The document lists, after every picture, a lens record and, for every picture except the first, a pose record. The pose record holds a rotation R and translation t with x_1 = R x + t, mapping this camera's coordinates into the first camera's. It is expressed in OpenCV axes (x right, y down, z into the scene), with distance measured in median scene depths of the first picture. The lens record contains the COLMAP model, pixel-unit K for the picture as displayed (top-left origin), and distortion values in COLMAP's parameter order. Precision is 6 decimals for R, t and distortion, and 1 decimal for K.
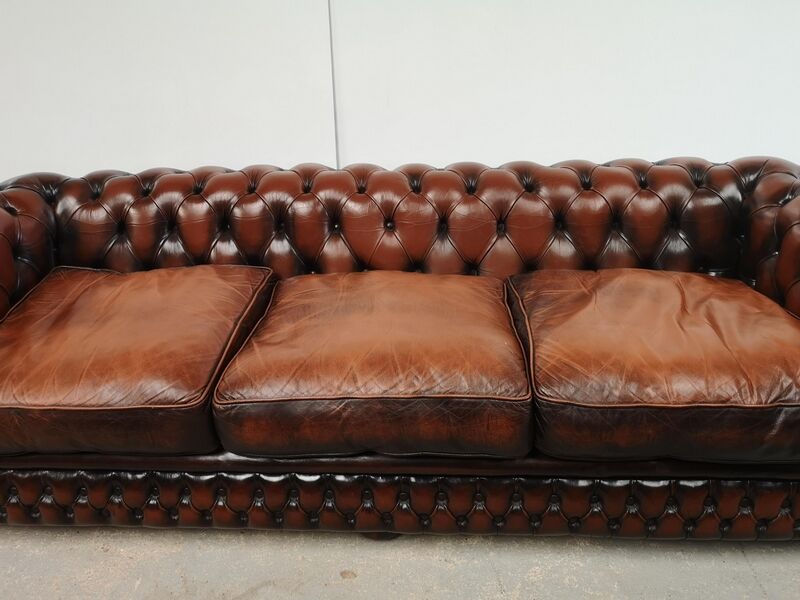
lens RADIAL K [[636.6, 0, 400.0], [0, 636.6, 300.0], [0, 0, 1]] dist [0.038617, -0.075793]
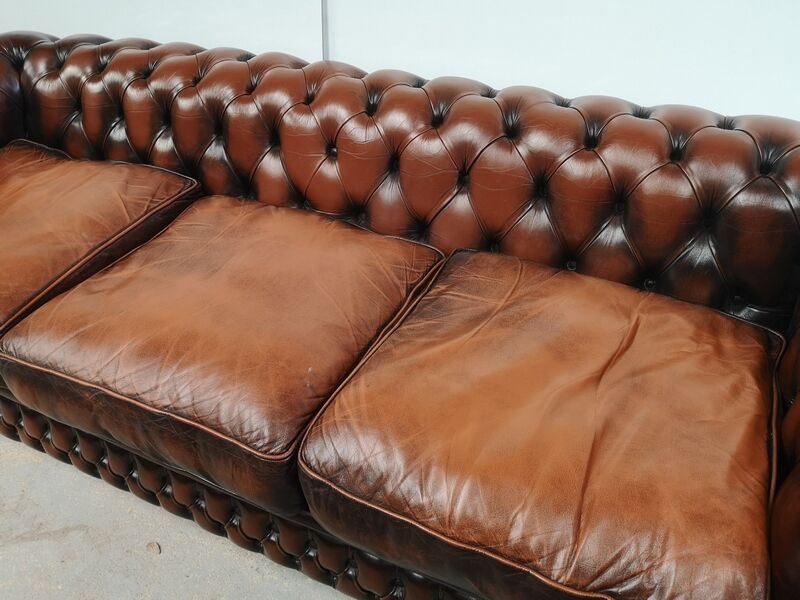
lens RADIAL K [[636.7, 0, 403.0], [0, 636.7, 302.0], [0, 0, 1]] dist [0.040147, -0.071535]
pose [[0.927858, 0.234575, -0.289920, 0.419528], [-0.160141, 0.952696, 0.258313, -0.195895], [0.336800, -0.193250, 0.921531, 0.329046]]
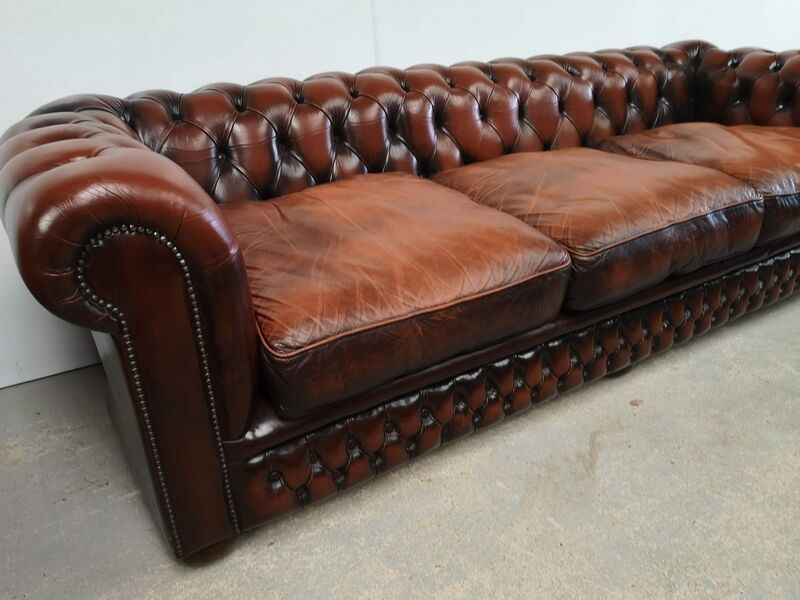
lens RADIAL K [[636.6, 0, 400.0], [0, 636.6, 300.0], [0, 0, 1]] dist [0.038617, -0.075793]
pose [[0.810753, -0.240227, 0.533826, -0.934060], [0.230483, 0.969257, 0.086127, 0.063569], [-0.538104, 0.053210, 0.841197, 0.267207]]
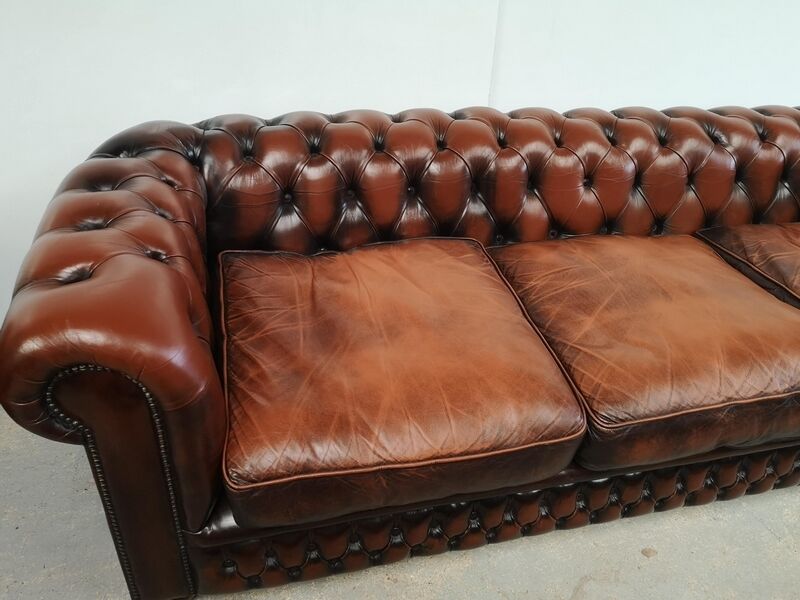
lens RADIAL K [[639.9, 0, 404.6], [0, 639.9, 290.1], [0, 0, 1]] dist [0.024327, -0.049930]
pose [[0.946442, -0.088467, 0.310517, -0.712127], [0.027711, 0.980438, 0.194866, -0.189071], [-0.321682, -0.175825, 0.930380, 0.233778]]
